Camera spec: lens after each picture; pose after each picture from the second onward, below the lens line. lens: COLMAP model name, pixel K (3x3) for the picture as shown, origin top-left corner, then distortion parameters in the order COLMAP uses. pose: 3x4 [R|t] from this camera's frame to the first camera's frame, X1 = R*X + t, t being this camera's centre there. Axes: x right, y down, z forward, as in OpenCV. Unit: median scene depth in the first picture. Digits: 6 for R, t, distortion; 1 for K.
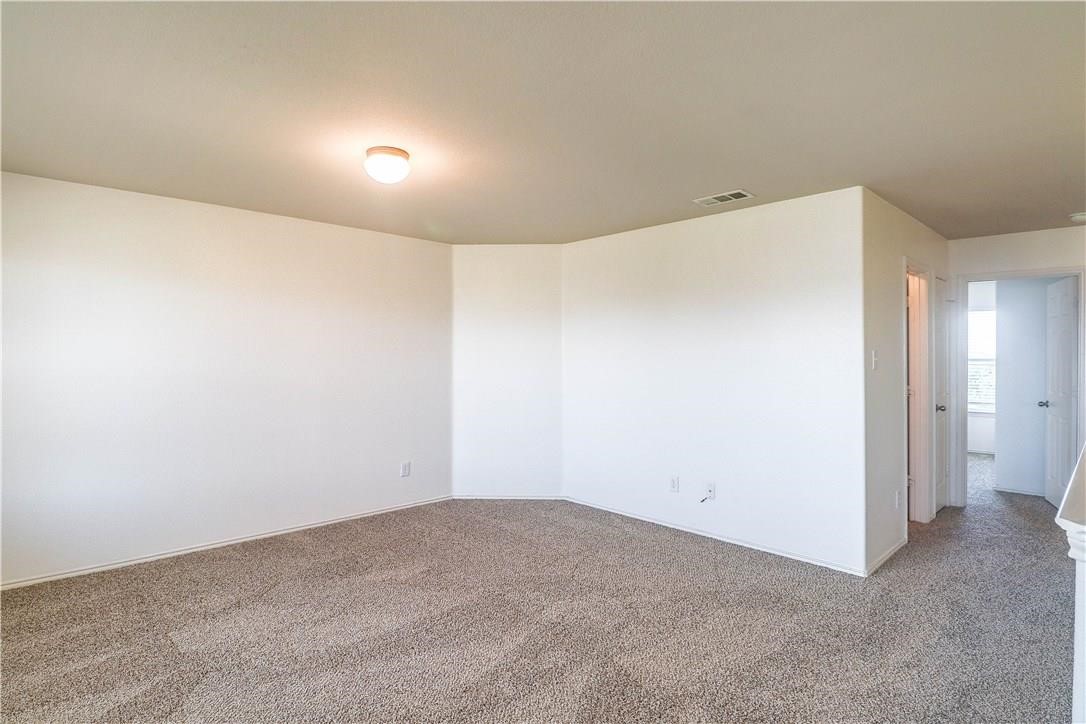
lens RADIAL K [[563.8, 0, 539.6], [0, 563.8, 359.4], [0, 0, 1]] dist [-0.003210, -0.001107]
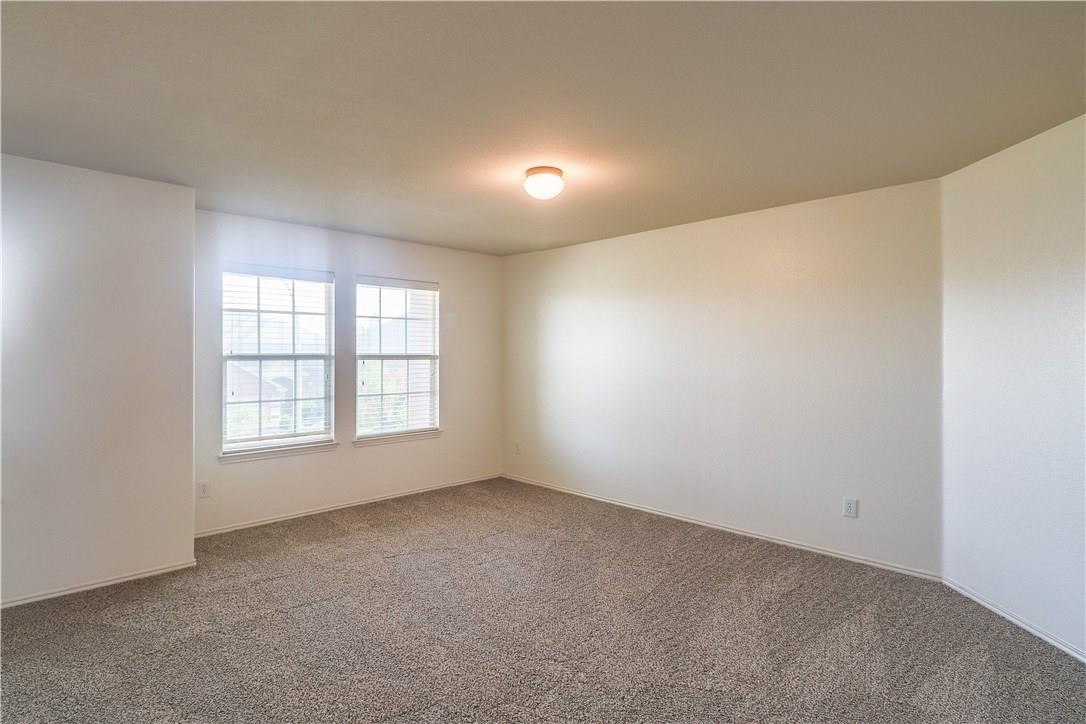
lens RADIAL K [[563.8, 0, 539.6], [0, 563.8, 359.4], [0, 0, 1]] dist [-0.003210, -0.001107]
pose [[-0.041935, -0.008002, -0.999088, 0.527383], [0.003326, 0.999961, -0.008149, 0.002940], [0.999115, -0.003665, -0.041907, 0.620930]]
